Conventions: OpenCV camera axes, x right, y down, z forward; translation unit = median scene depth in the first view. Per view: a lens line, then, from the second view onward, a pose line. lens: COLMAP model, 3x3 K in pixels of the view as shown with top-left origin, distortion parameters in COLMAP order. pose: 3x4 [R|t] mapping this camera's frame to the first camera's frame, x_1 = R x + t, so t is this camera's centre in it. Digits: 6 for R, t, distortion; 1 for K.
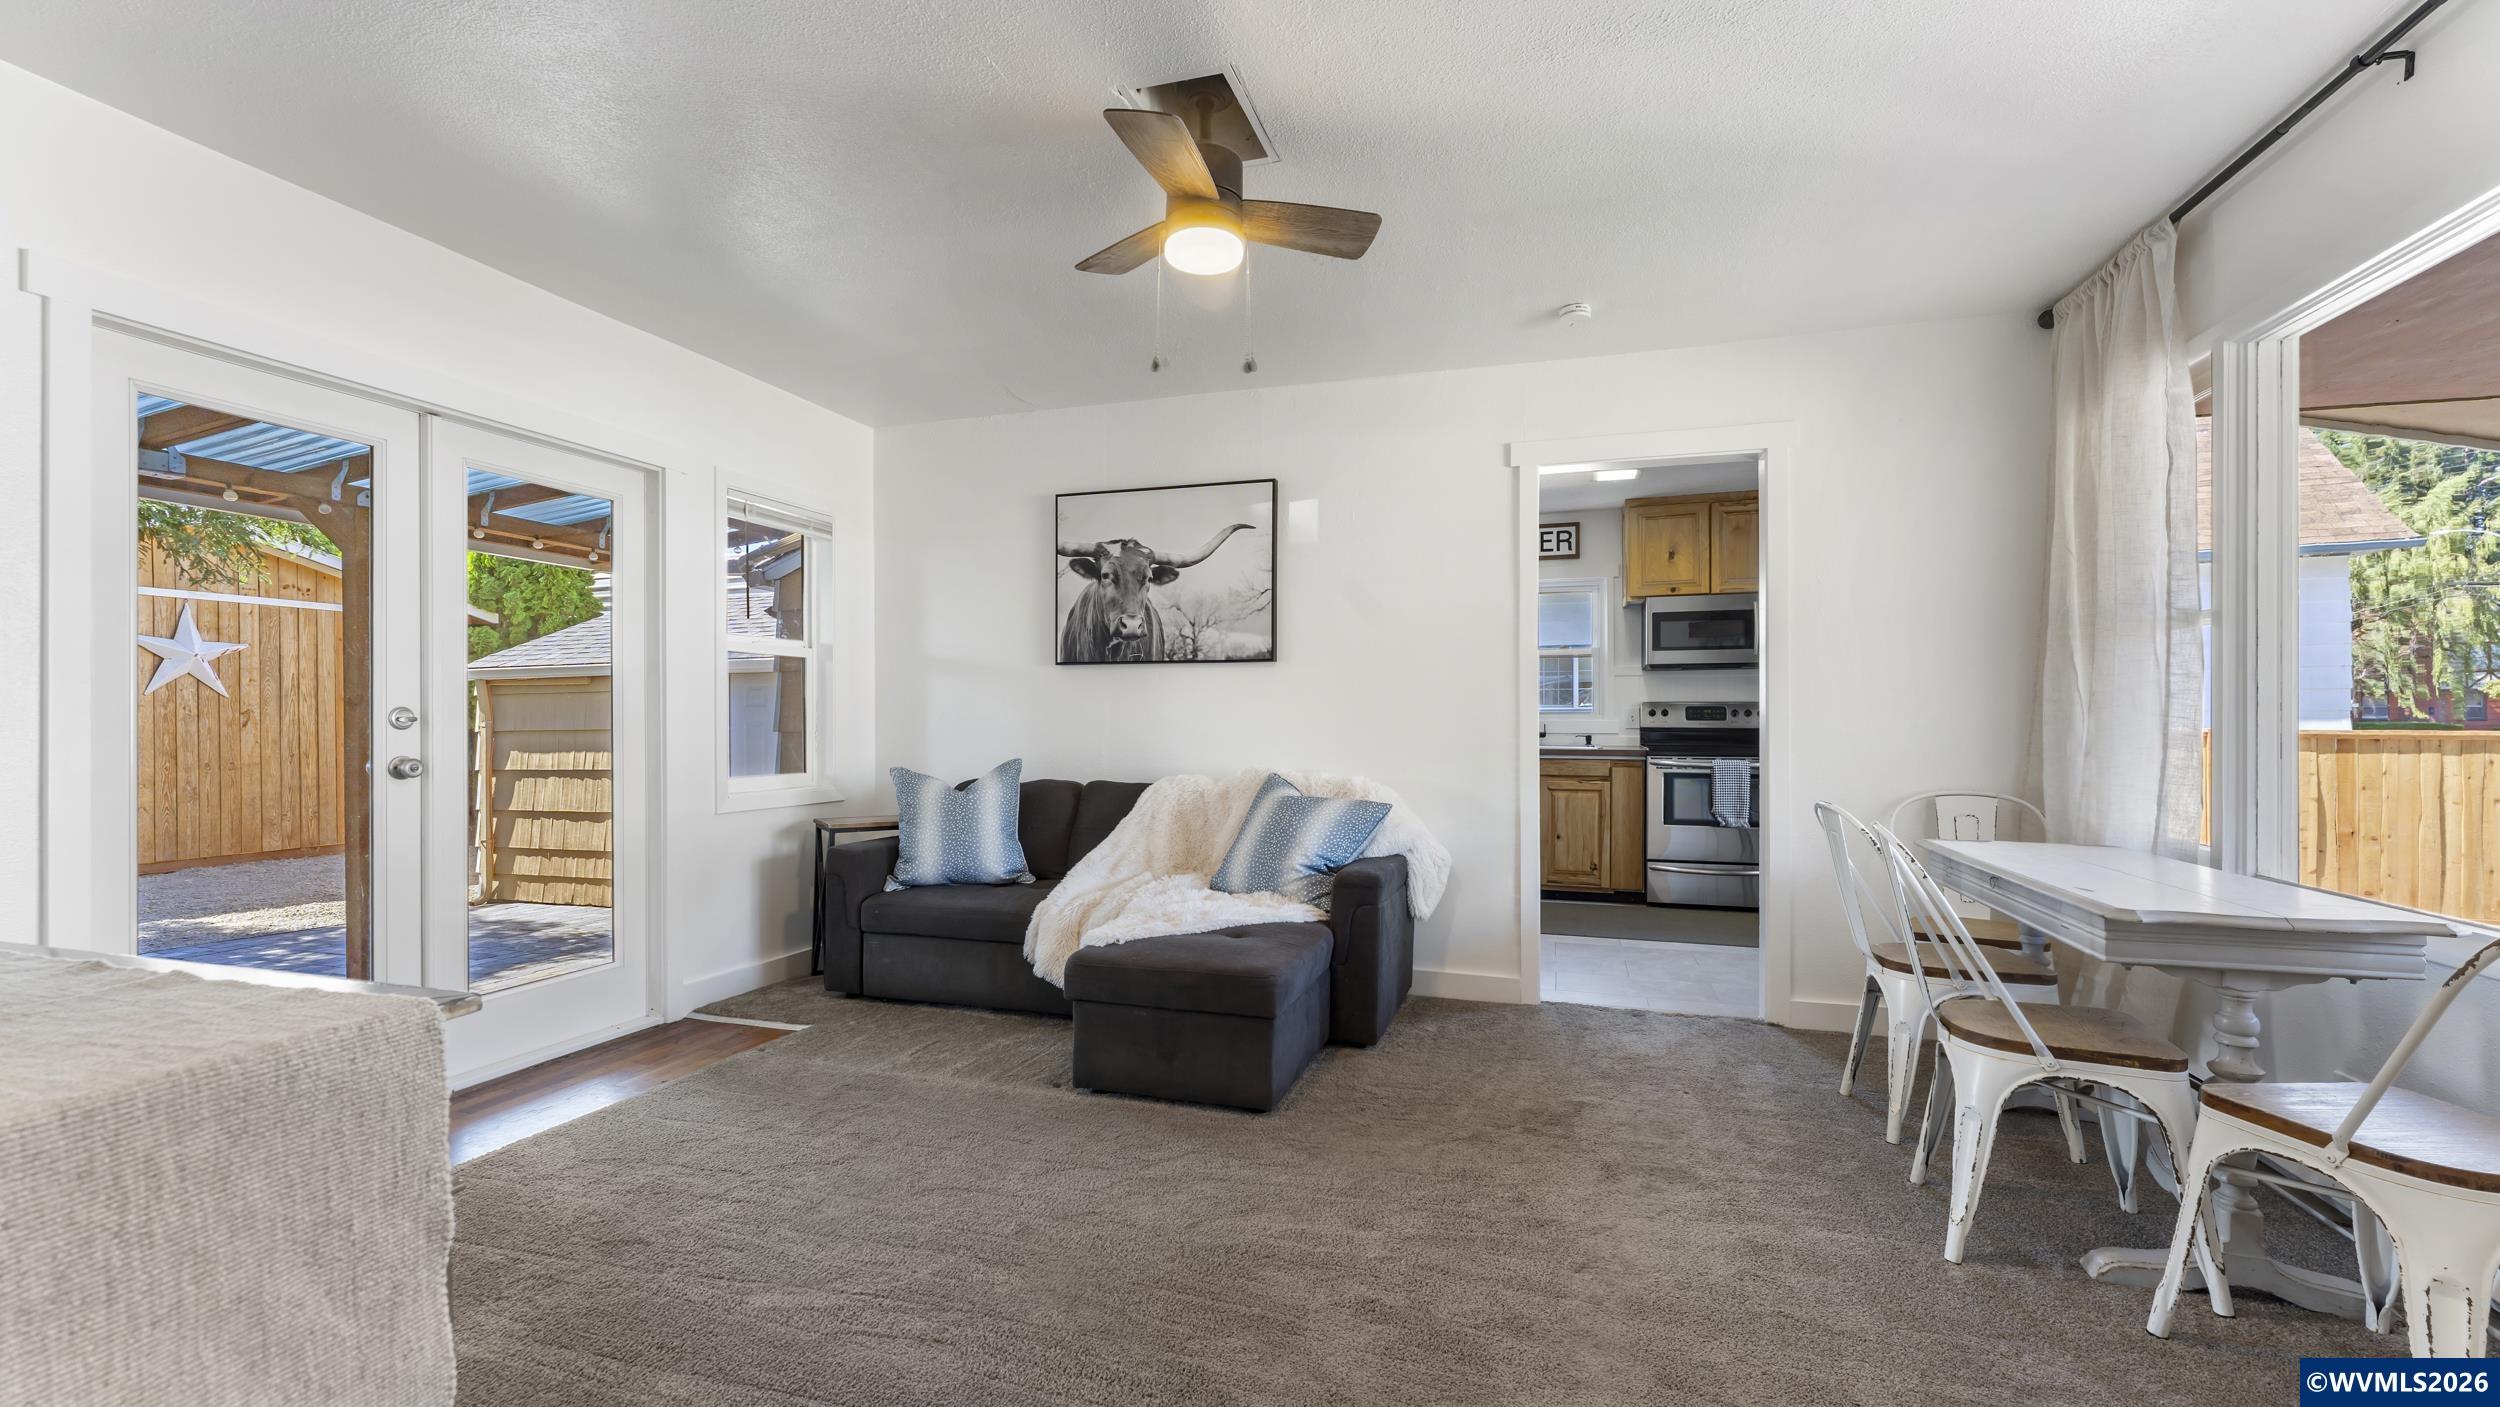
lens RADIAL K [[1005.7, 0, 1257.8], [0, 1005.7, 718.2], [0, 0, 1]] dist [-0.000040, -0.000014]
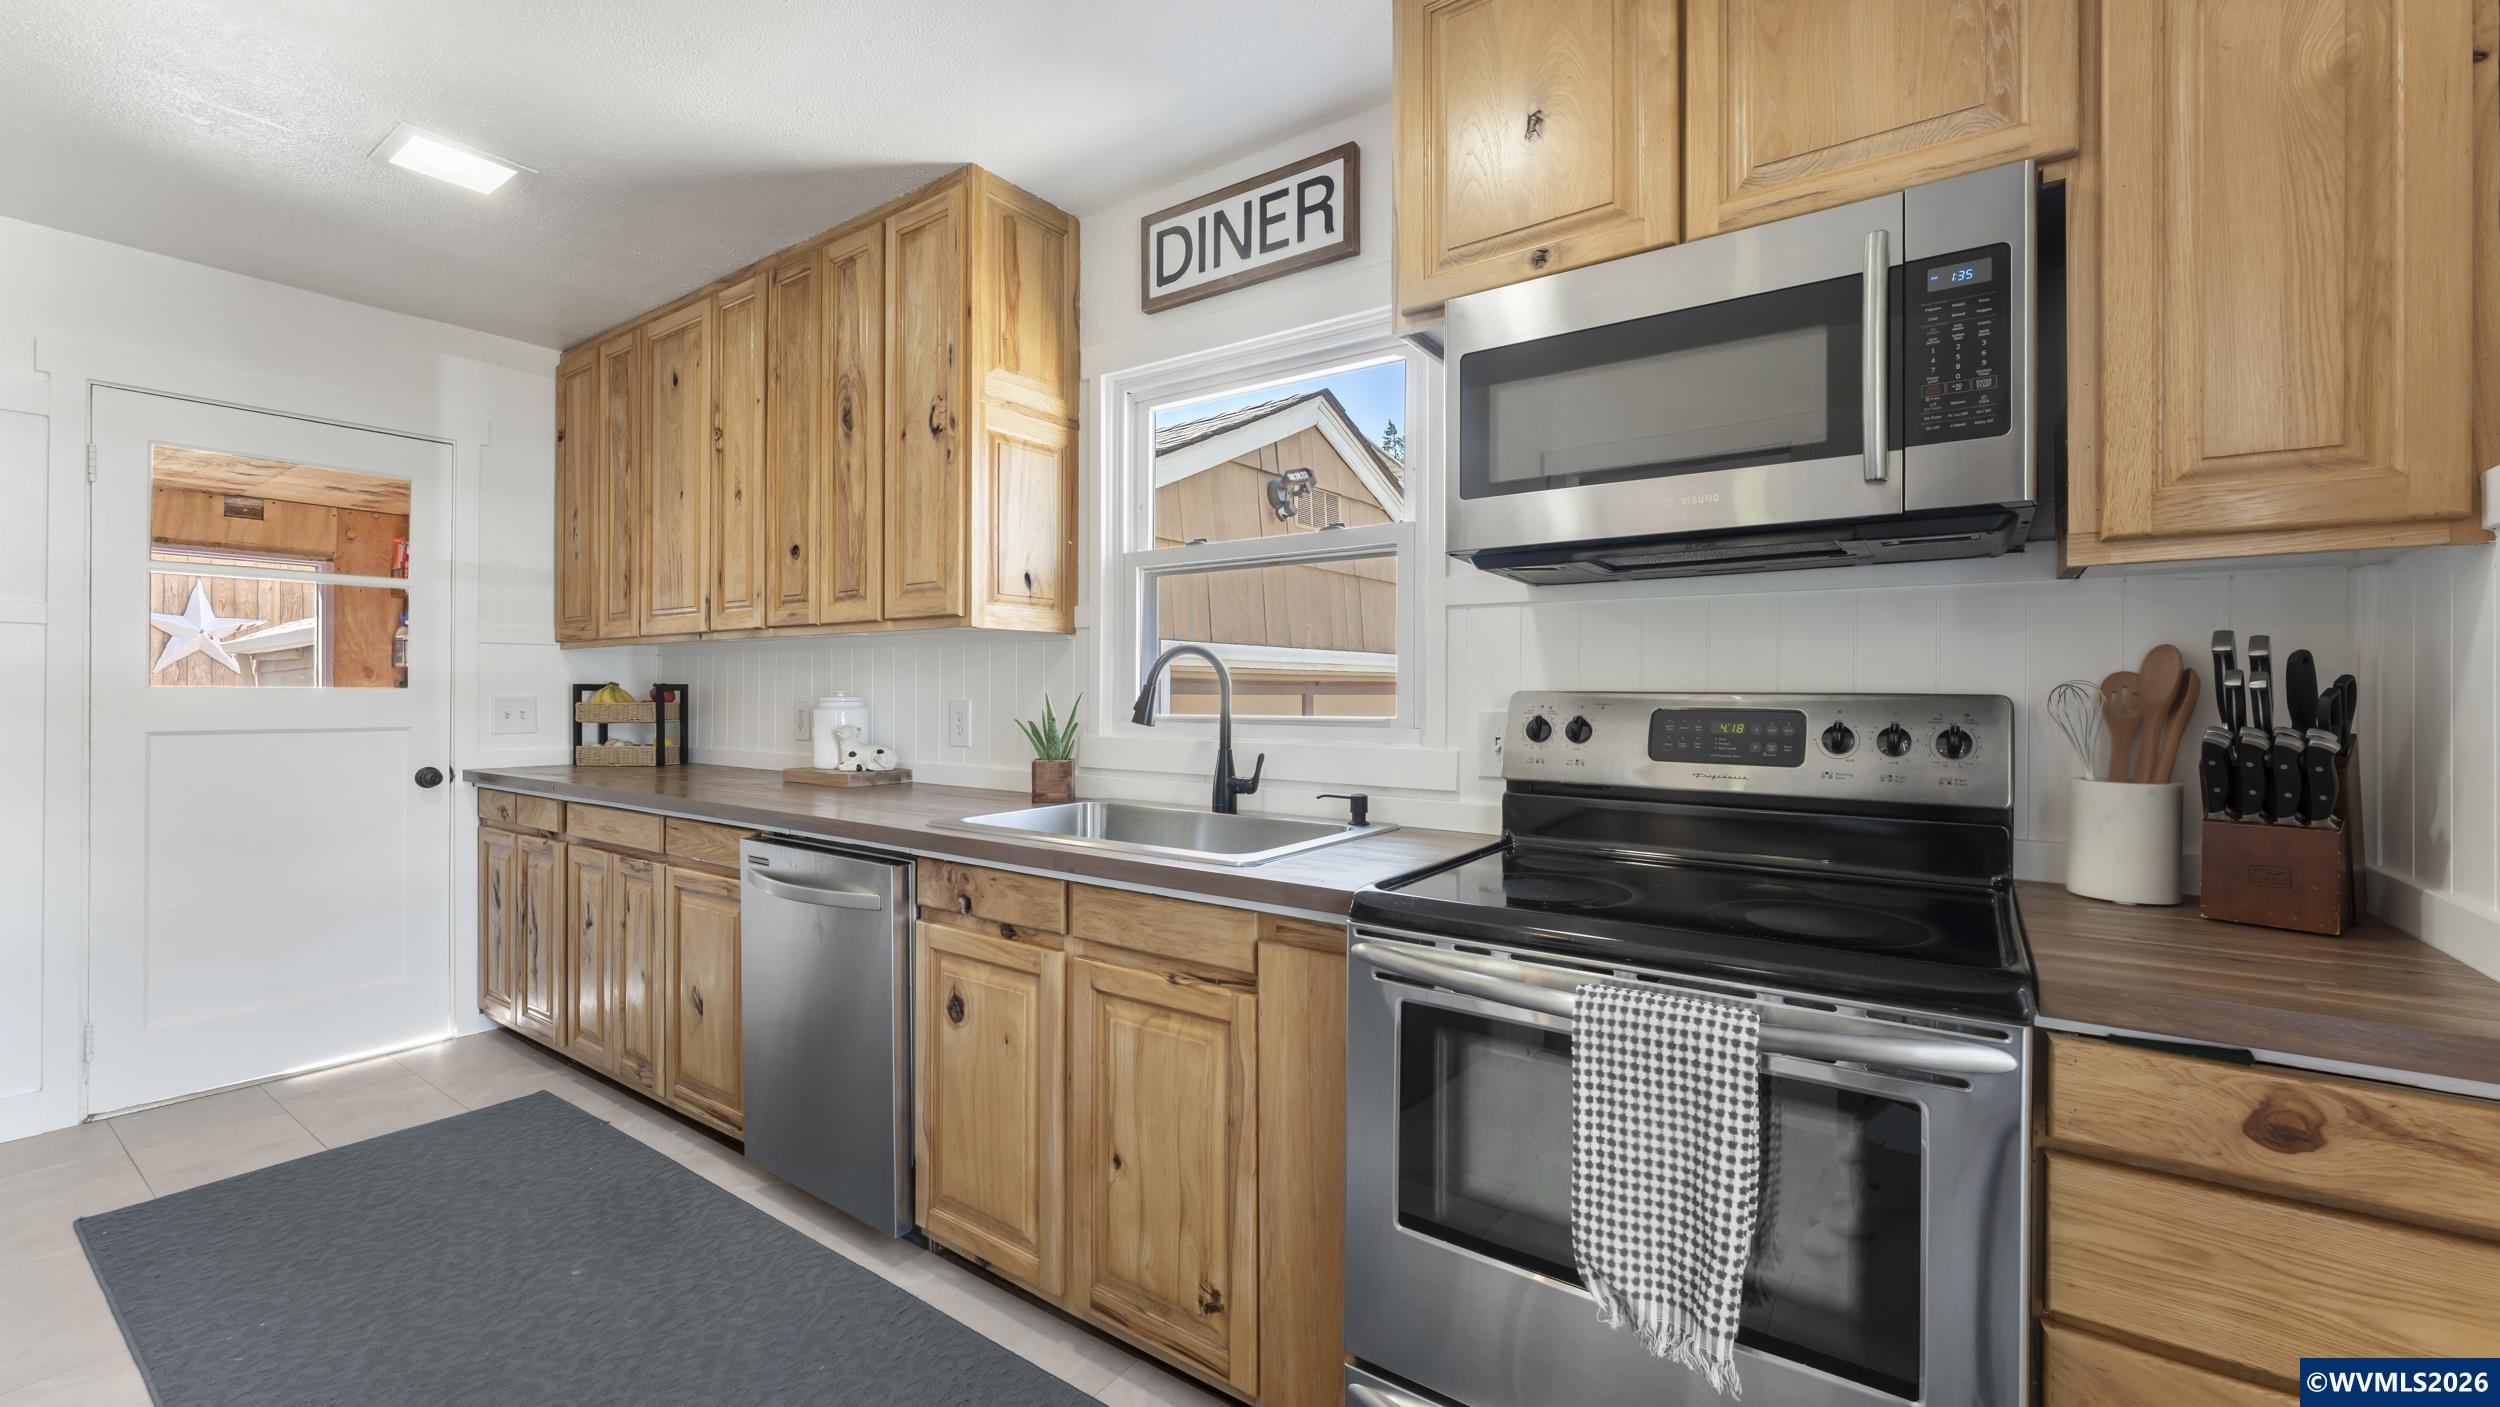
lens RADIAL K [[1005.7, 0, 1243.9], [0, 1005.7, 688.1], [0, 0, 1]] dist [-0.000040, -0.000014]
pose [[0.948383, 0.002370, -0.317117, 0.395289], [-0.002774, 0.999996, -0.000823, -0.016280], [0.317114, 0.001660, 0.948386, 0.685770]]
